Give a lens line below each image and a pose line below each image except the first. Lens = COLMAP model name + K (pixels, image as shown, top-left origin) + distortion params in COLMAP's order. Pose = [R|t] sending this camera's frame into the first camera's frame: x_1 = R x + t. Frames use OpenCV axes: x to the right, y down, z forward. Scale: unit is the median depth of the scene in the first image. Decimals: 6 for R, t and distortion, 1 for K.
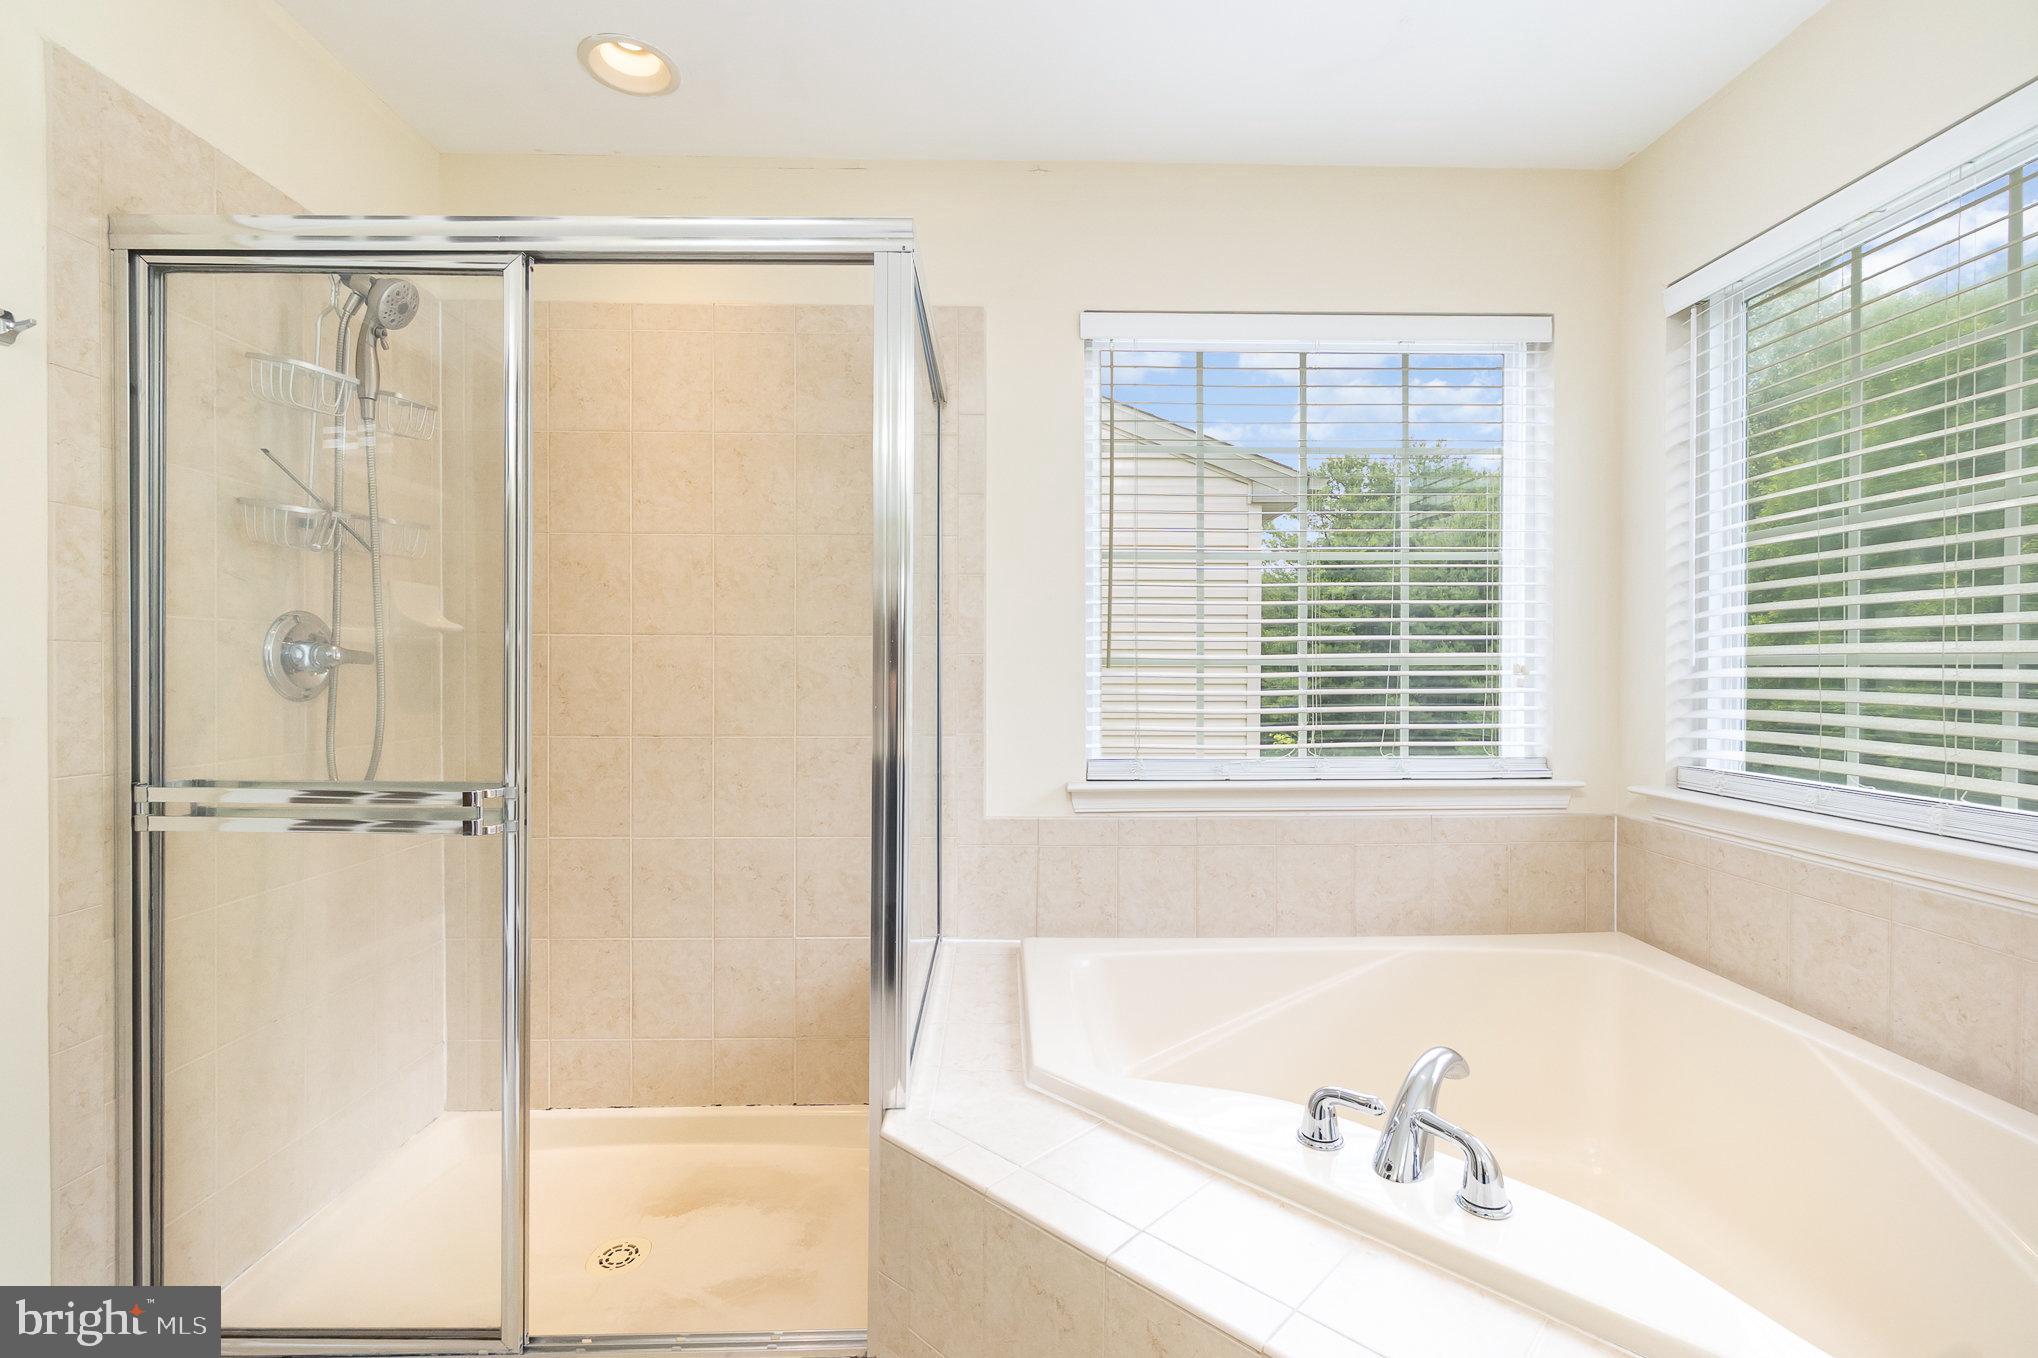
lens RADIAL K [[893.2, 0, 1017.6], [0, 893.2, 686.1], [0, 0, 1]] dist [-0.003439, -0.000038]
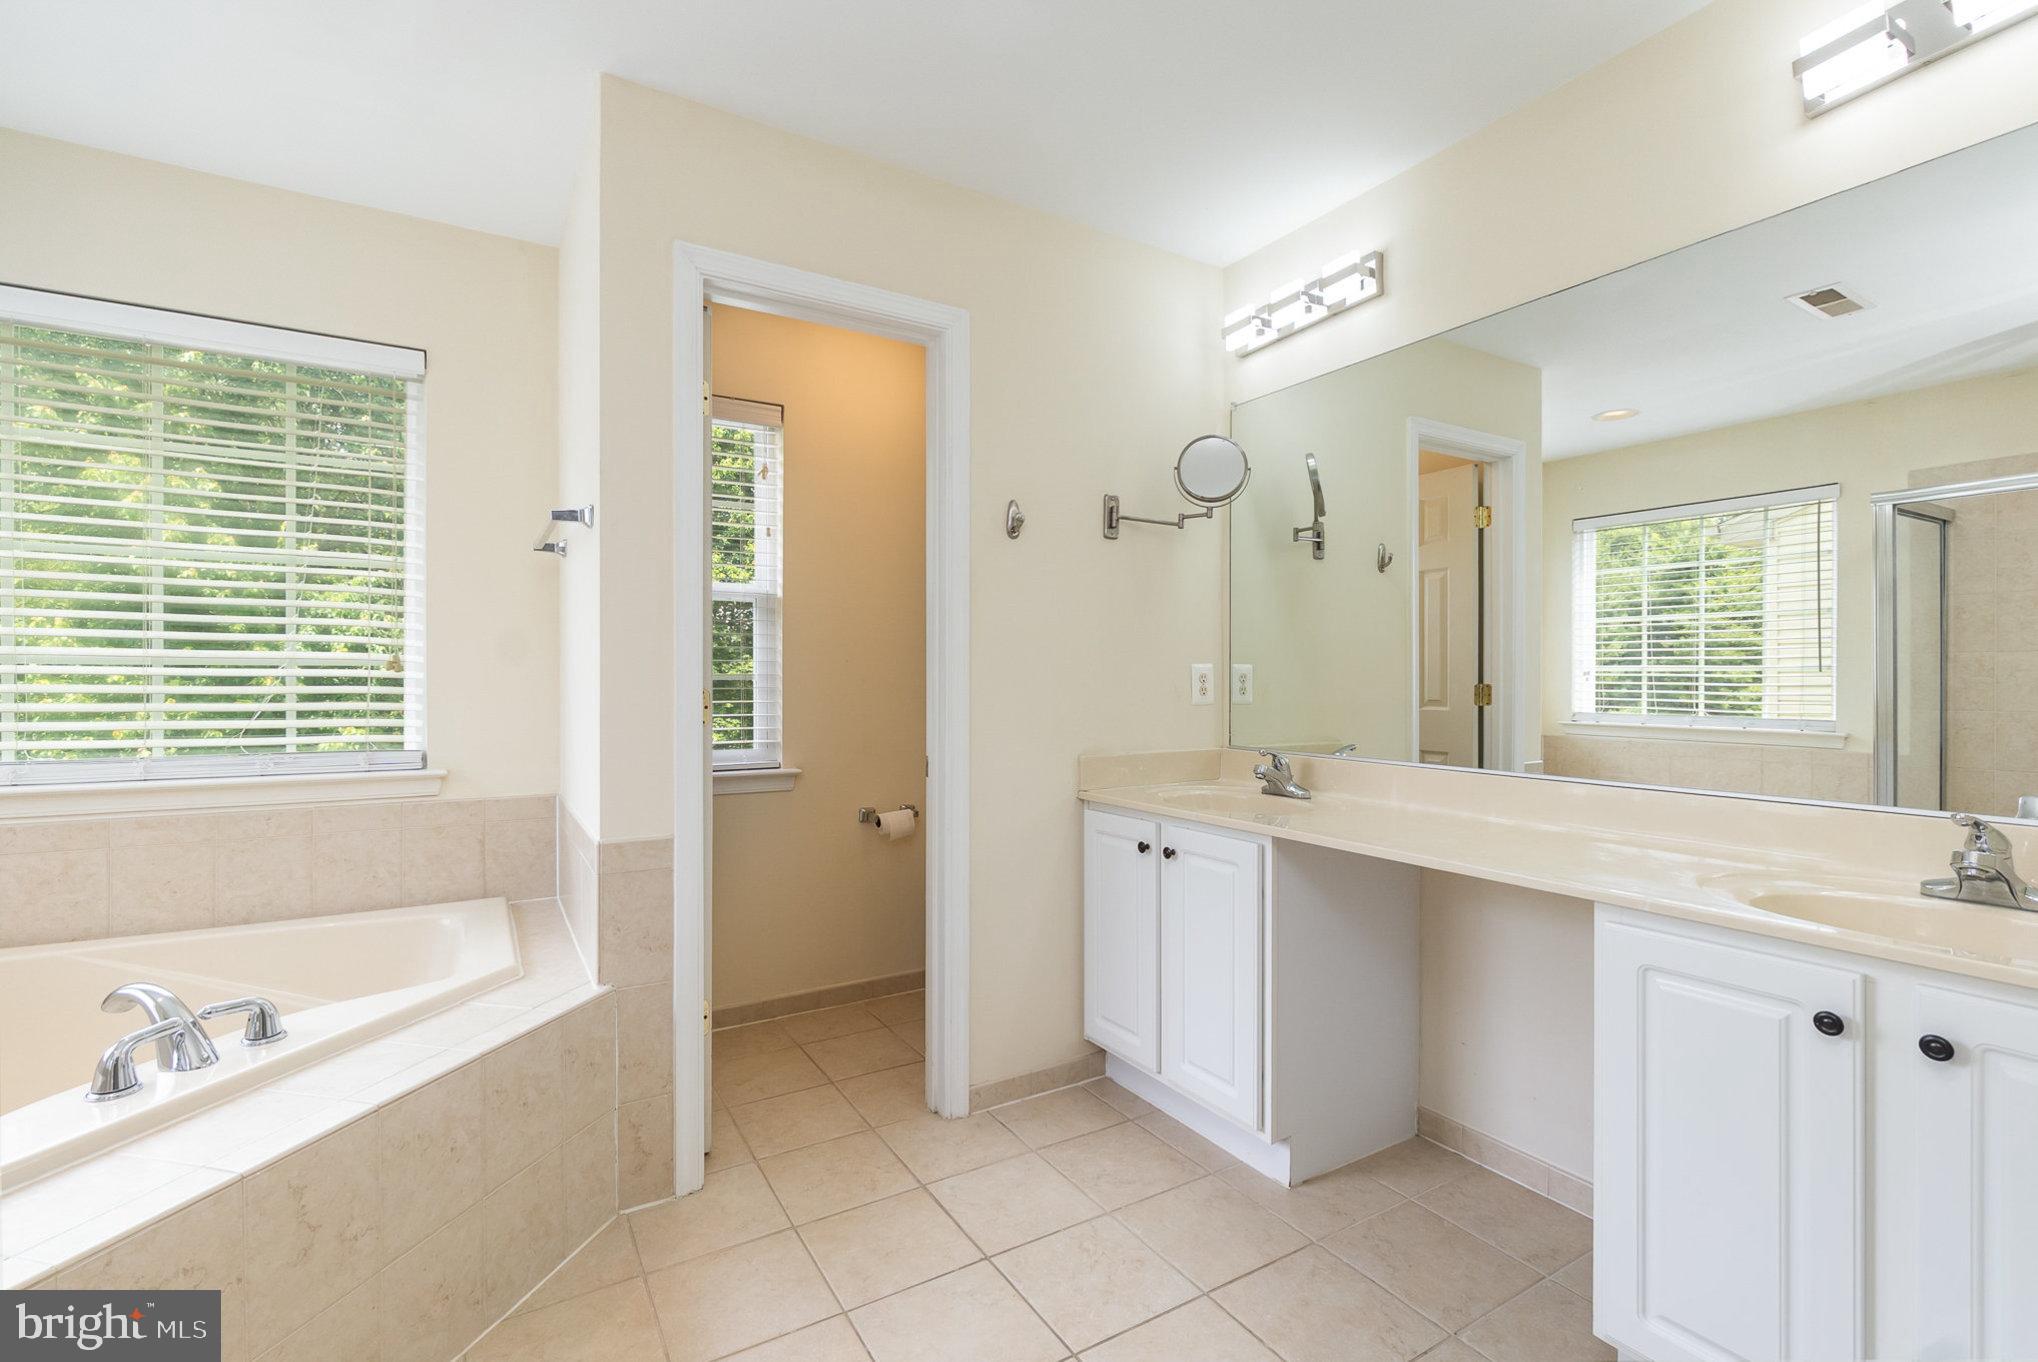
lens RADIAL K [[893.2, 0, 1020.1], [0, 893.2, 681.7], [0, 0, 1]] dist [-0.003439, -0.000038]
pose [[-0.494127, -0.002812, 0.869385, -1.027104], [-0.003706, 0.999992, 0.001128, -0.001709], [-0.869382, -0.002665, -0.494133, 0.508238]]
